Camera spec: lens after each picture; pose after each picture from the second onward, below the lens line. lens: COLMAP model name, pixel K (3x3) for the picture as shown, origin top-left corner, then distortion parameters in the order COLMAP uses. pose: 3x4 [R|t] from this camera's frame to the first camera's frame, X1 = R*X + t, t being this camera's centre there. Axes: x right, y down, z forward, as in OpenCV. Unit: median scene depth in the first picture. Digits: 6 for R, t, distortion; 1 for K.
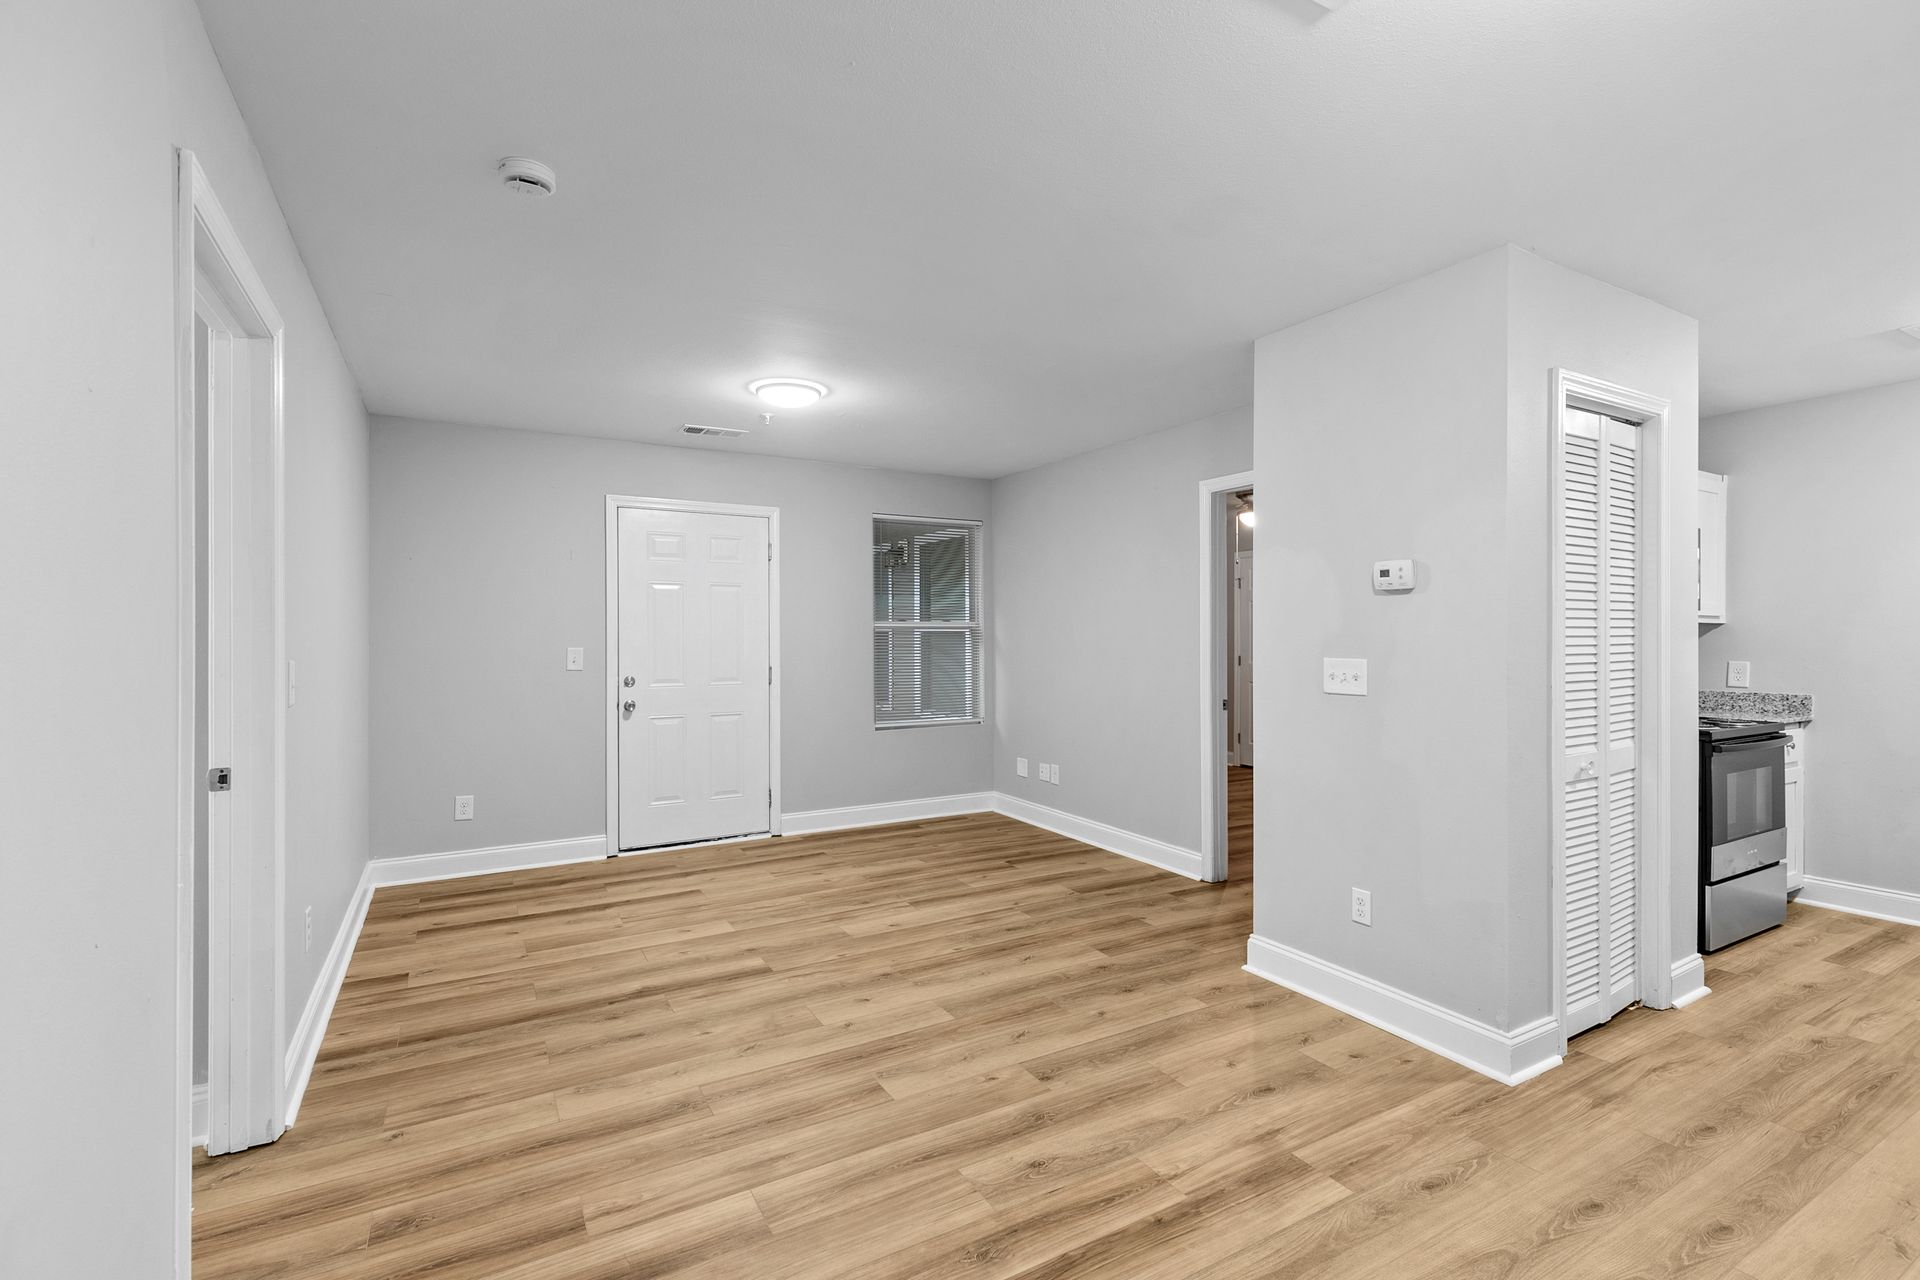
lens RADIAL K [[866.3, 0, 969.5], [0, 866.3, 632.3], [0, 0, 1]] dist [0.014477, -0.002442]
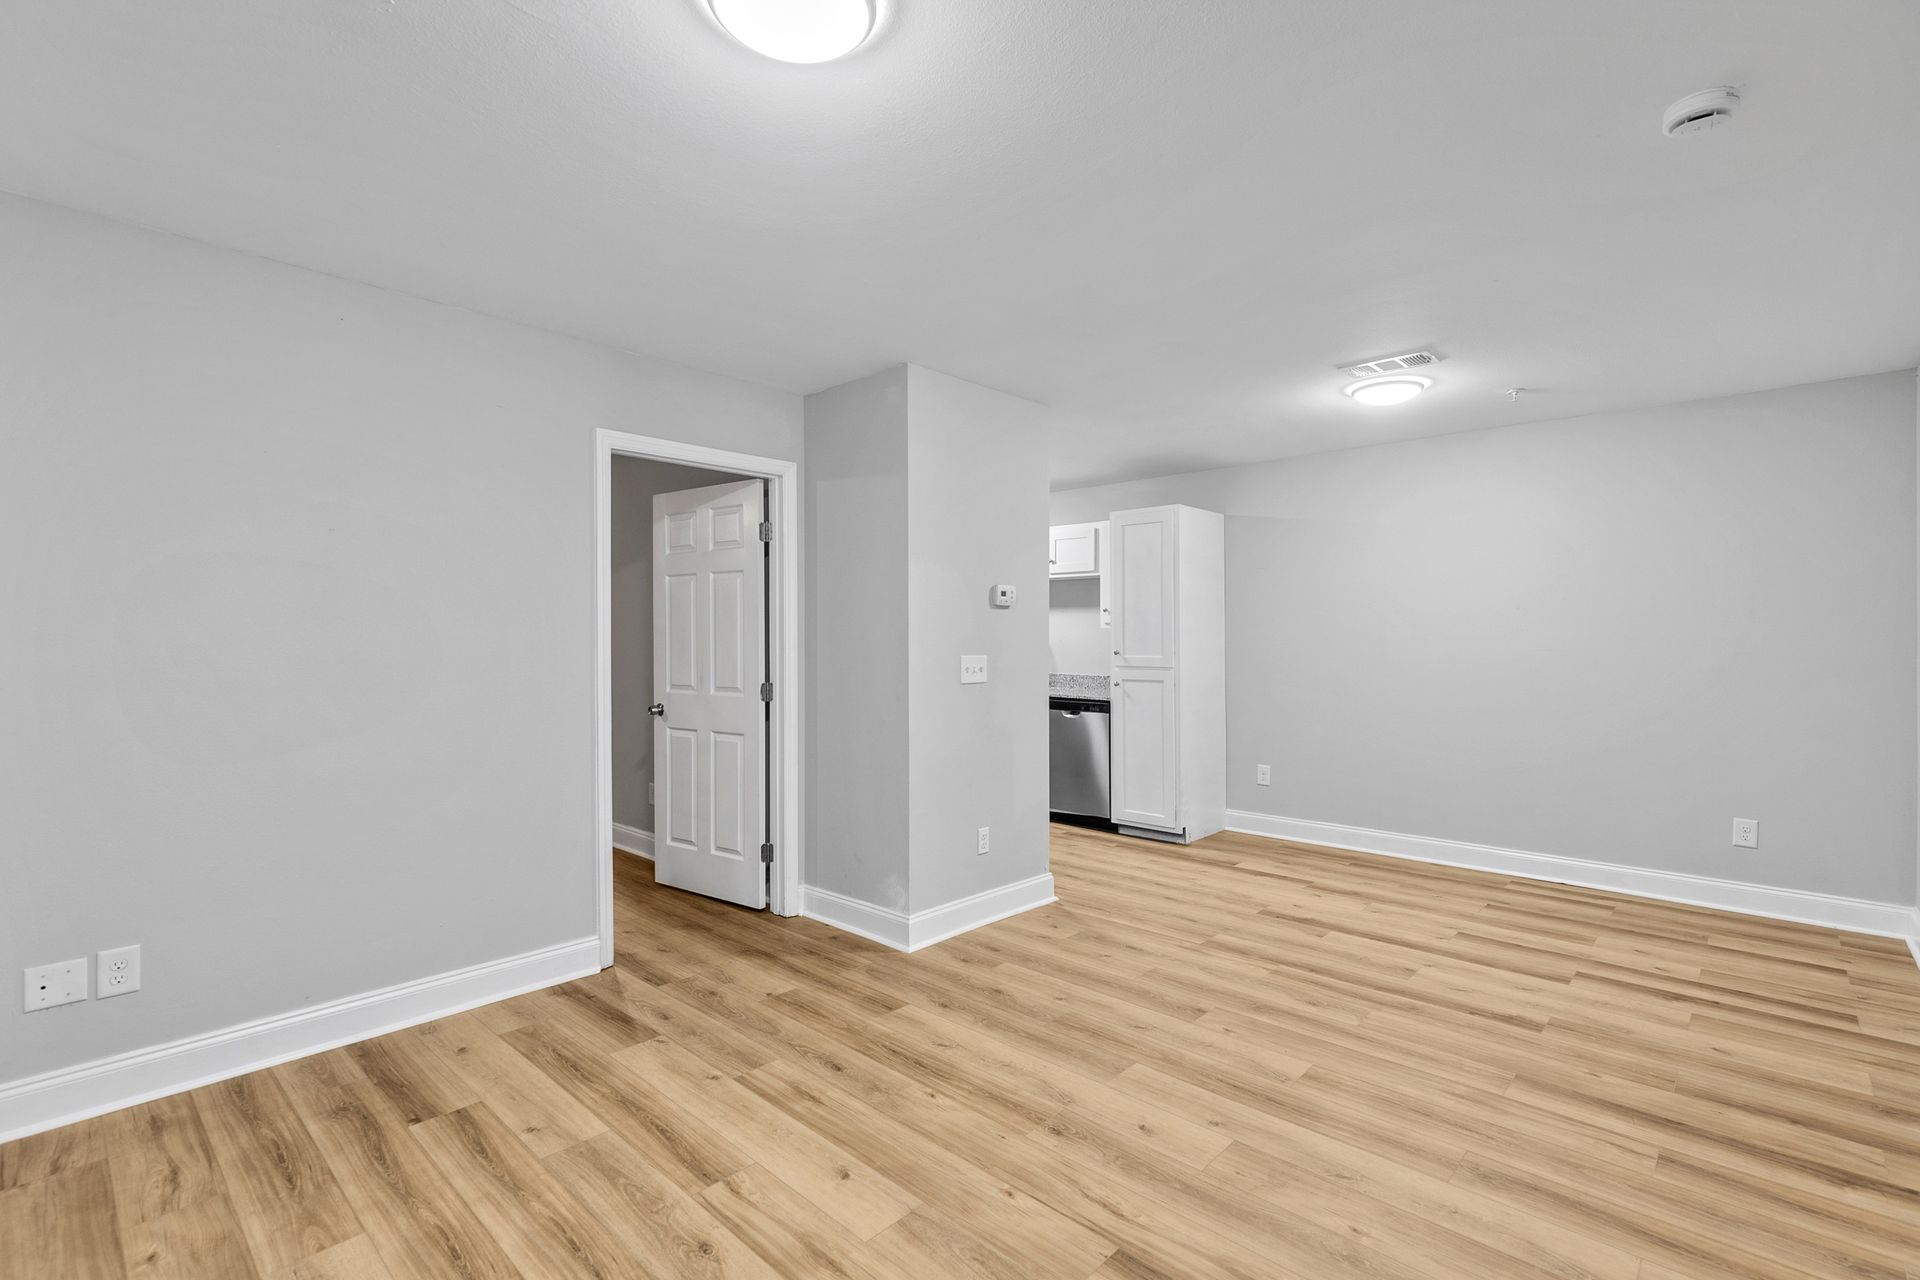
lens RADIAL K [[866.3, 0, 966.3], [0, 866.3, 639.3], [0, 0, 1]] dist [0.014477, -0.002442]
pose [[-0.288937, -0.000174, 0.957348, -0.744250], [-0.002505, 0.999997, -0.000574, 0.005527], [-0.957345, -0.002564, -0.288936, 1.284030]]
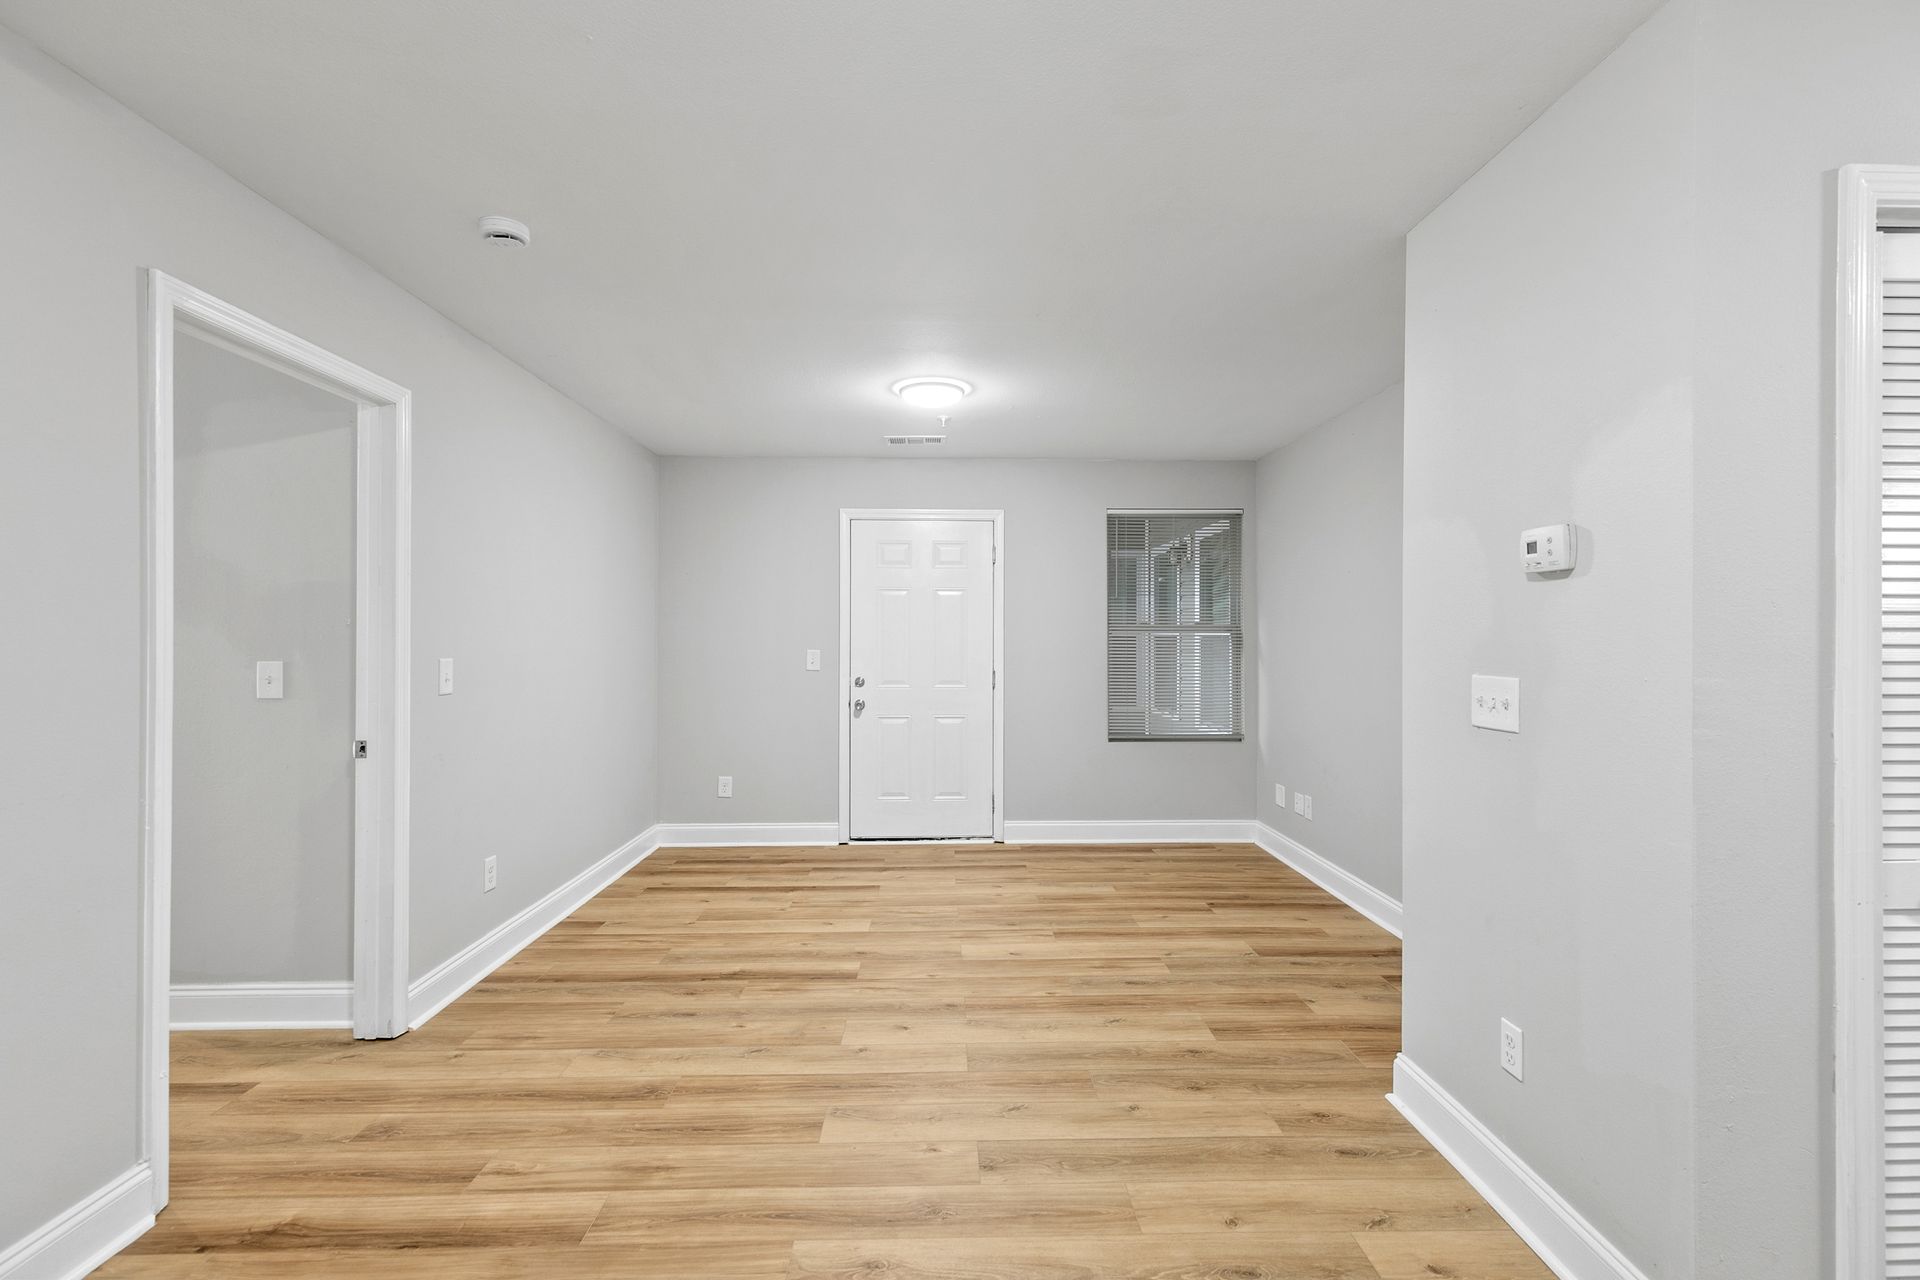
lens RADIAL K [[866.3, 0, 966.6], [0, 866.3, 635.0], [0, 0, 1]] dist [0.014477, -0.002442]
pose [[0.878621, 0.000105, -0.477520, 0.366323], [-0.000681, 0.999999, -0.001033, -0.000834], [0.477520, 0.001233, 0.878620, 0.193745]]
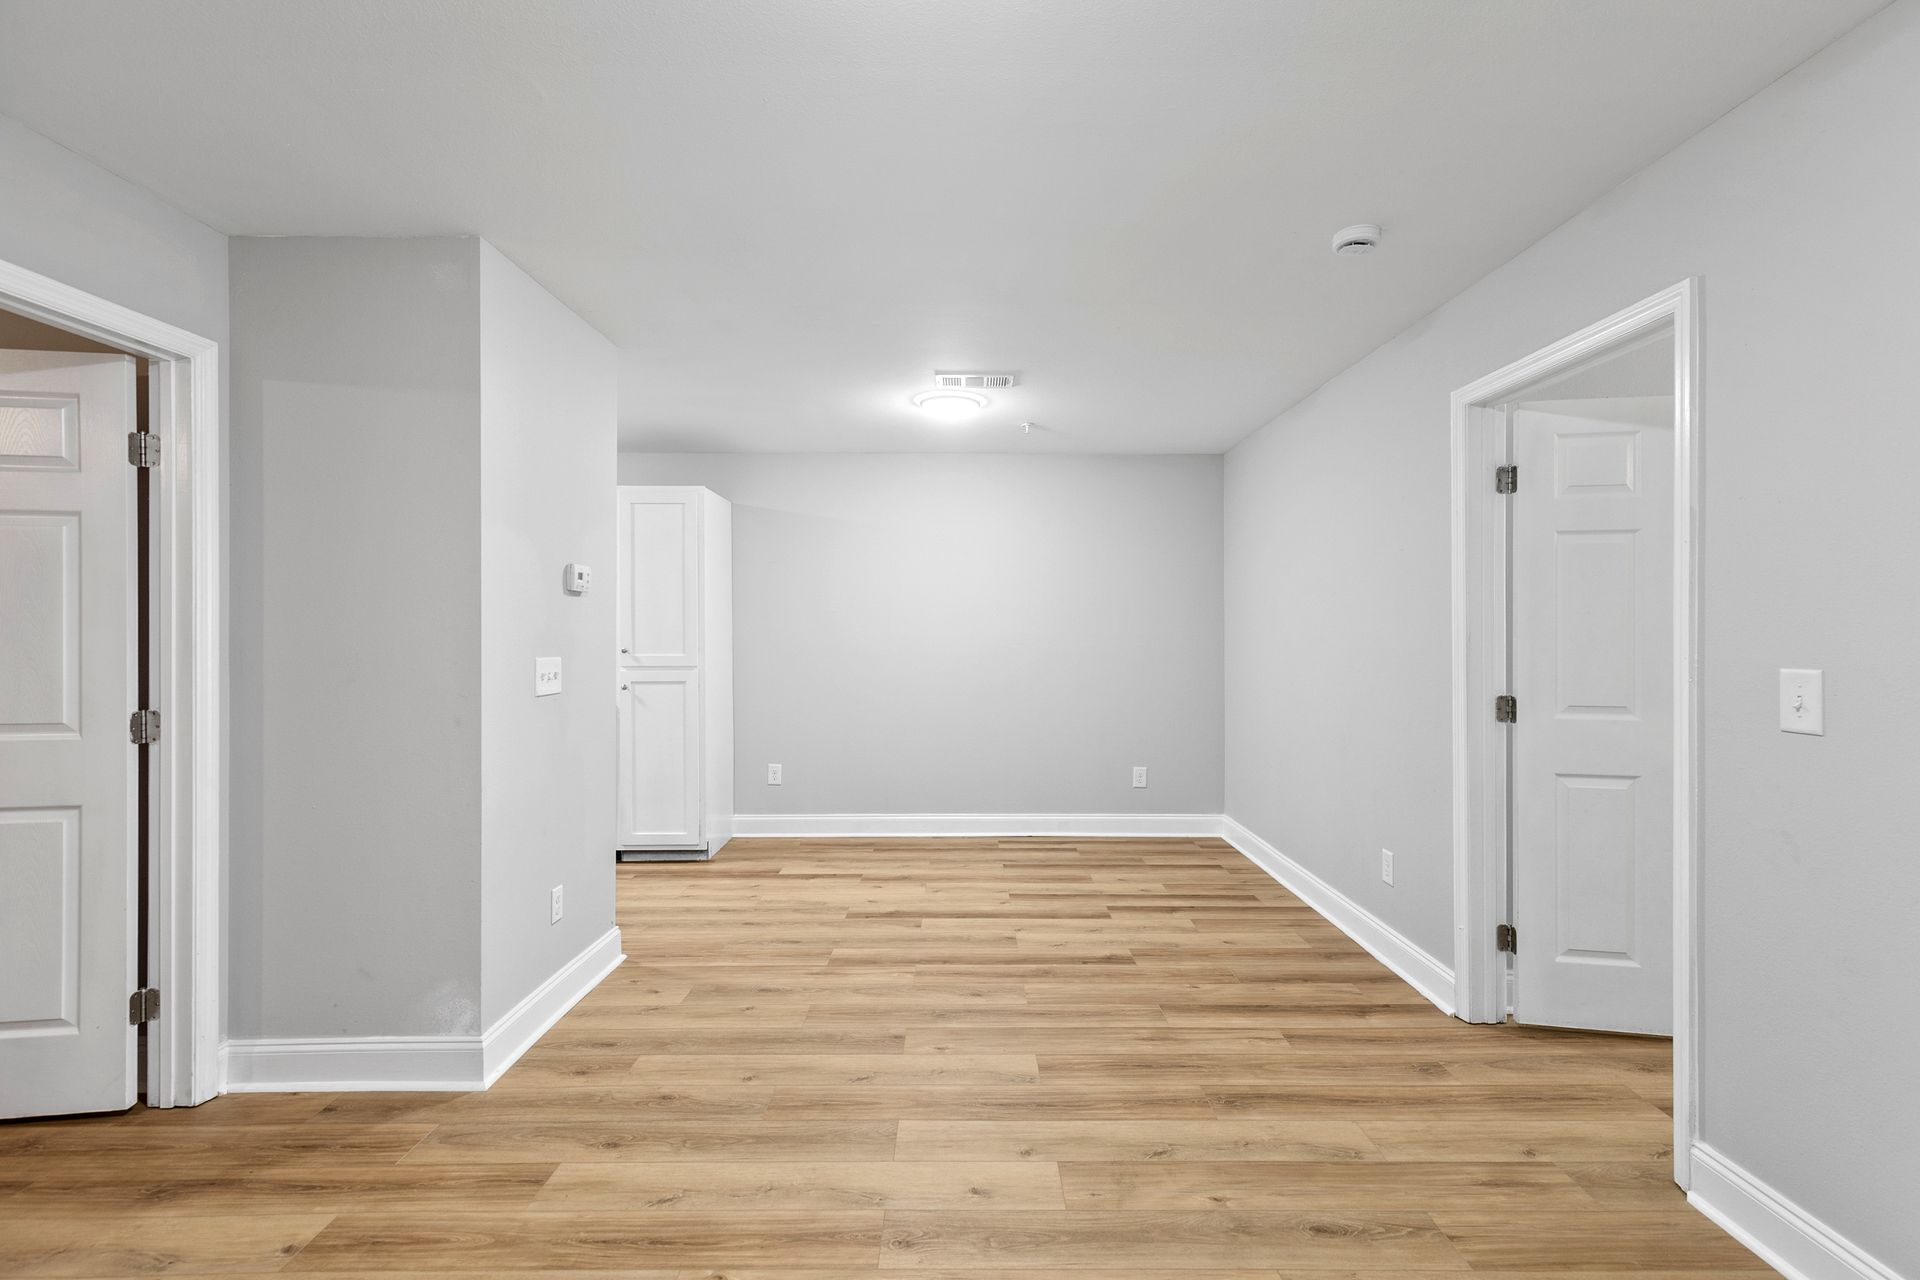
lens RADIAL K [[866.3, 0, 959.4], [0, 866.3, 627.4], [0, 0, 1]] dist [0.014477, -0.002442]
pose [[-0.862973, 0.004118, 0.505233, -0.416377], [-0.000833, 0.999954, -0.009573, 0.004868], [-0.505249, -0.008682, -0.862930, 1.486392]]
